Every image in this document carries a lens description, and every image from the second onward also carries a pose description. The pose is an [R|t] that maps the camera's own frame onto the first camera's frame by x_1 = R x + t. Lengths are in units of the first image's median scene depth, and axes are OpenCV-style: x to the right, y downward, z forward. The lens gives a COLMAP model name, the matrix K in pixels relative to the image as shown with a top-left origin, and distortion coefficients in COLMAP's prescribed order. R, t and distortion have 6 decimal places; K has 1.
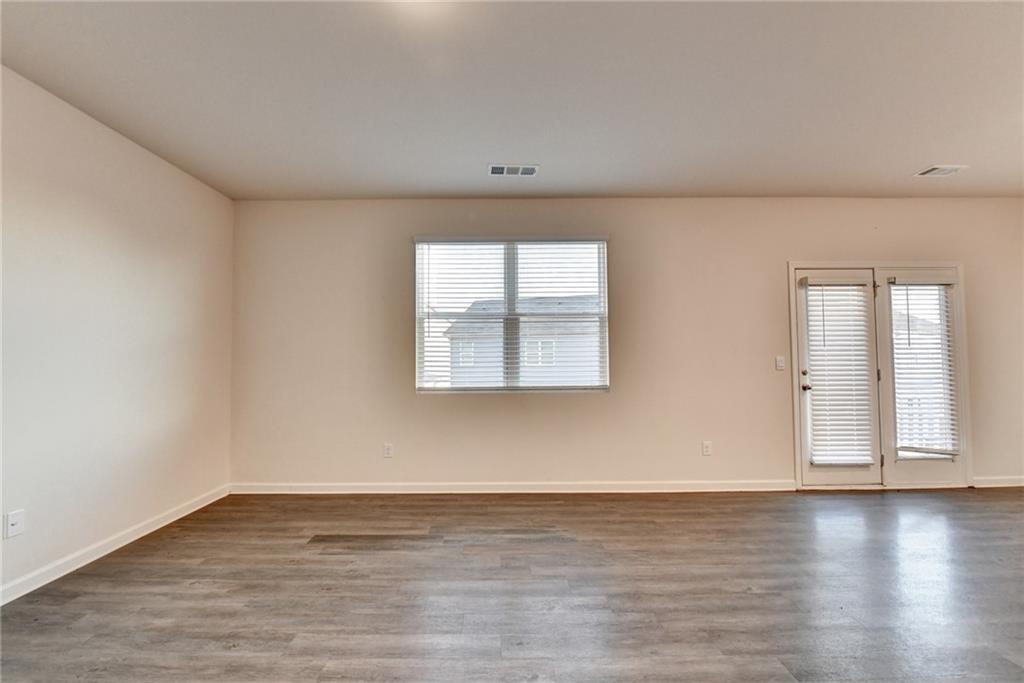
lens RADIAL K [[424.3, 0, 504.1], [0, 424.3, 342.3], [0, 0, 1]] dist [-0.014576, -0.000940]
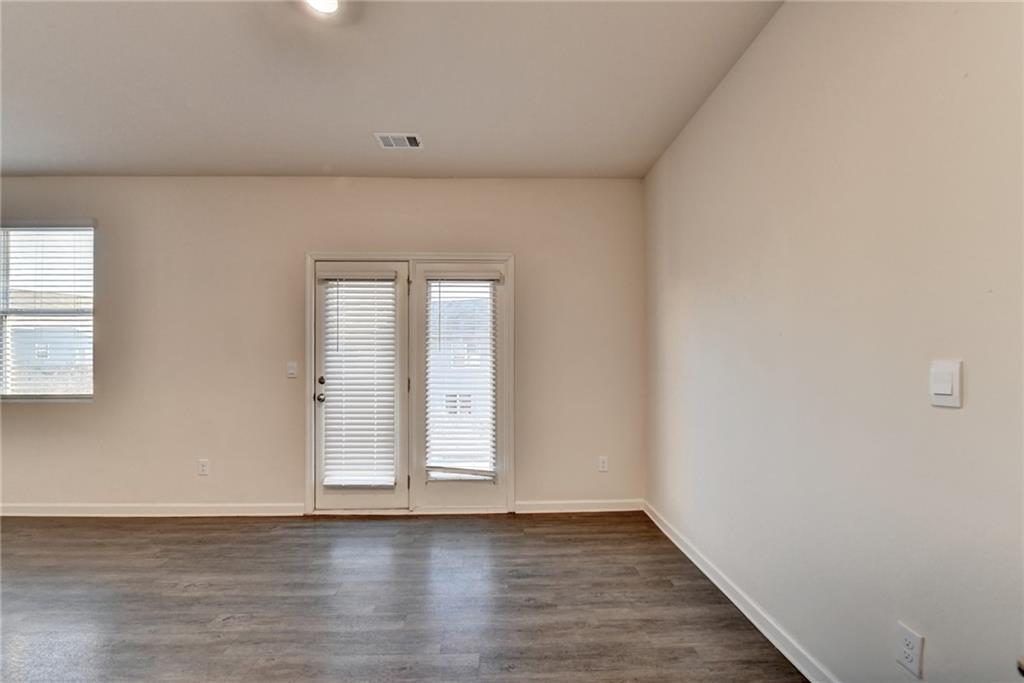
lens RADIAL K [[472.0, 0, 514.4], [0, 472.0, 344.3], [0, 0, 1]] dist [0.000601, -0.000733]
pose [[0.999781, 0.004916, 0.020357, 1.093973], [-0.005317, 0.999791, 0.019726, -0.024778], [-0.020256, -0.019830, 0.999598, 0.017442]]
